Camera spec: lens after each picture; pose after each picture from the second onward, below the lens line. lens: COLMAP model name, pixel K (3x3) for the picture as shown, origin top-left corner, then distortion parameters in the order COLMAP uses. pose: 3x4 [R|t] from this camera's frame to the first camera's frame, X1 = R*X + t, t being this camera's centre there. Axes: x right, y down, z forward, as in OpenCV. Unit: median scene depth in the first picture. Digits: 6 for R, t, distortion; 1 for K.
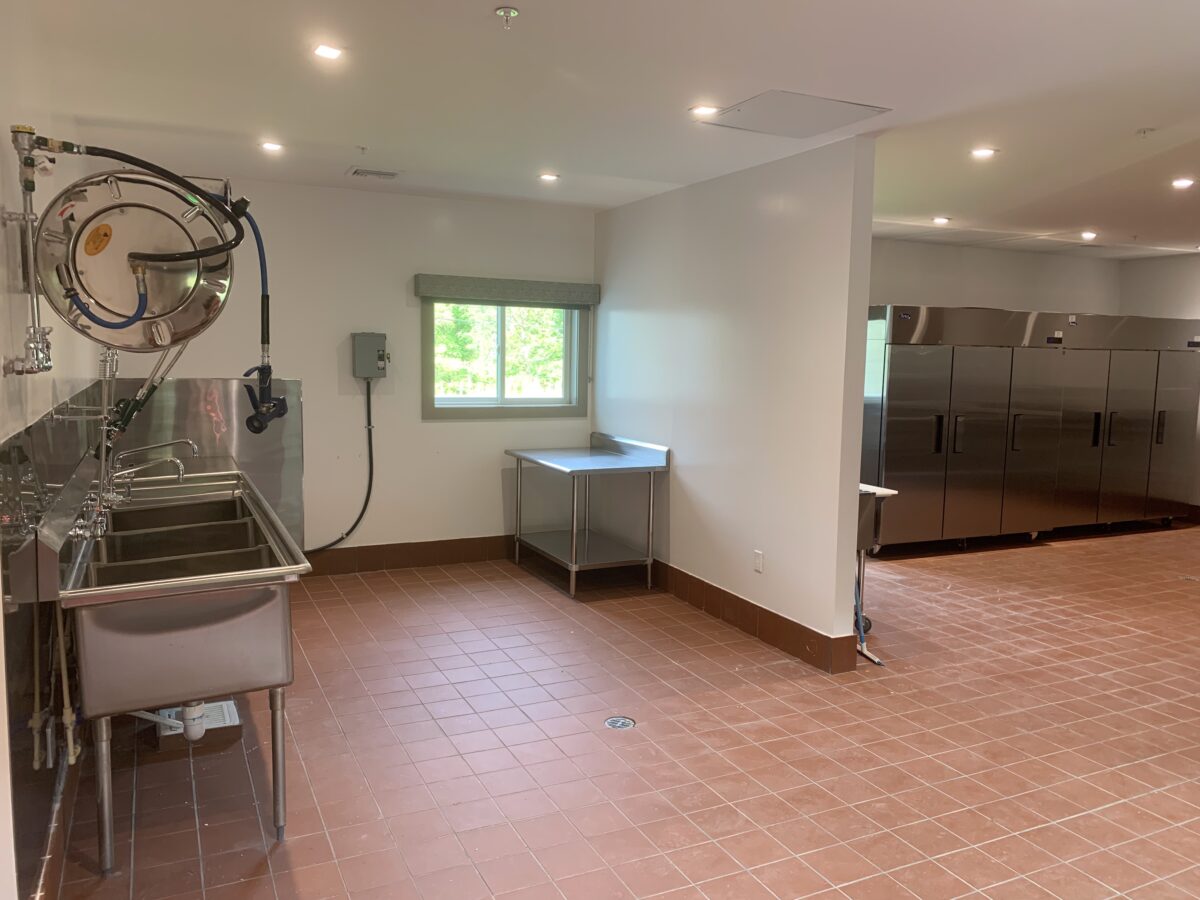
lens RADIAL K [[919.5, 0, 599.7], [0, 919.5, 449.5], [0, 0, 1]] dist [0.004918, 0.002289]
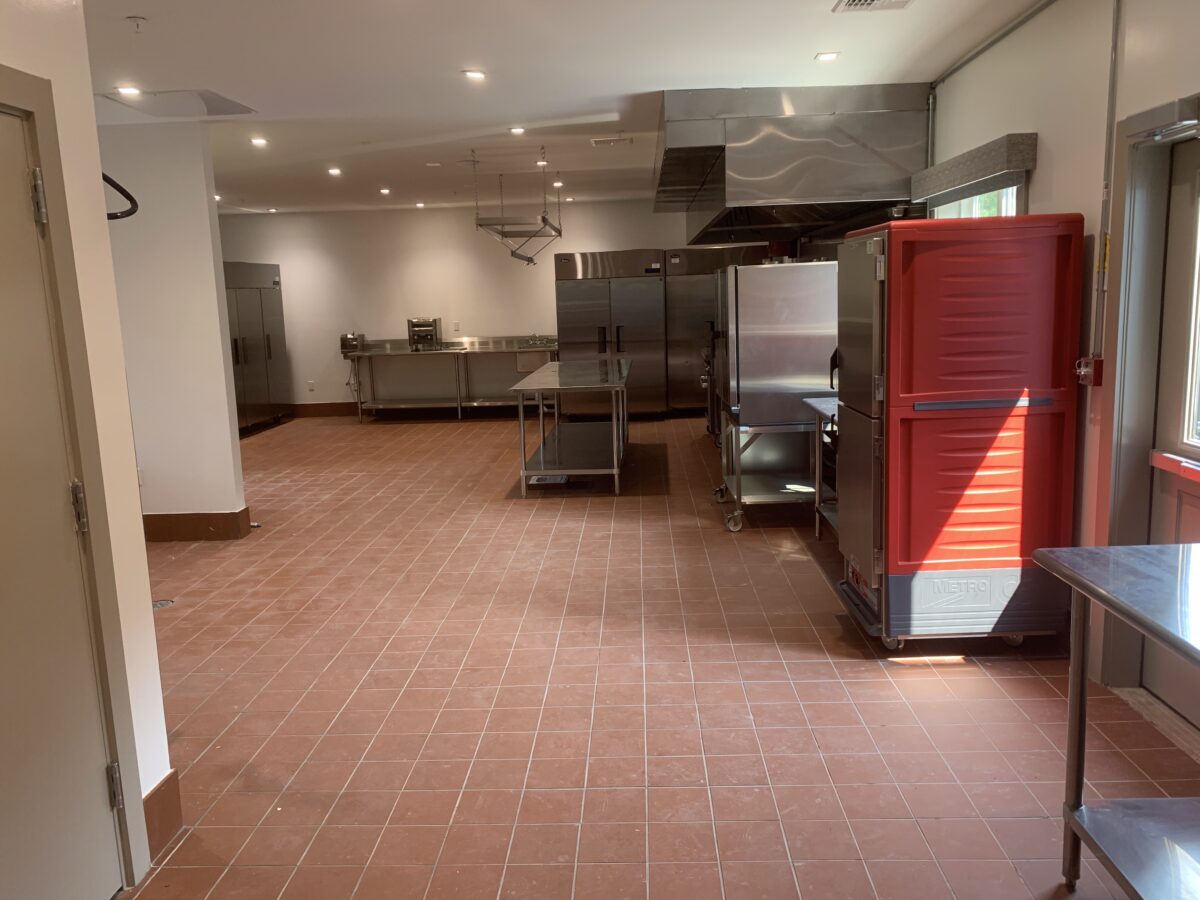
lens RADIAL K [[919.5, 0, 601.5], [0, 919.5, 447.2], [0, 0, 1]] dist [0.004918, 0.002289]
pose [[0.468175, -0.179591, 0.865193, -0.756686], [0.135276, 0.982154, 0.130668, 0.018425], [-0.873220, 0.055864, 0.484114, -0.102187]]
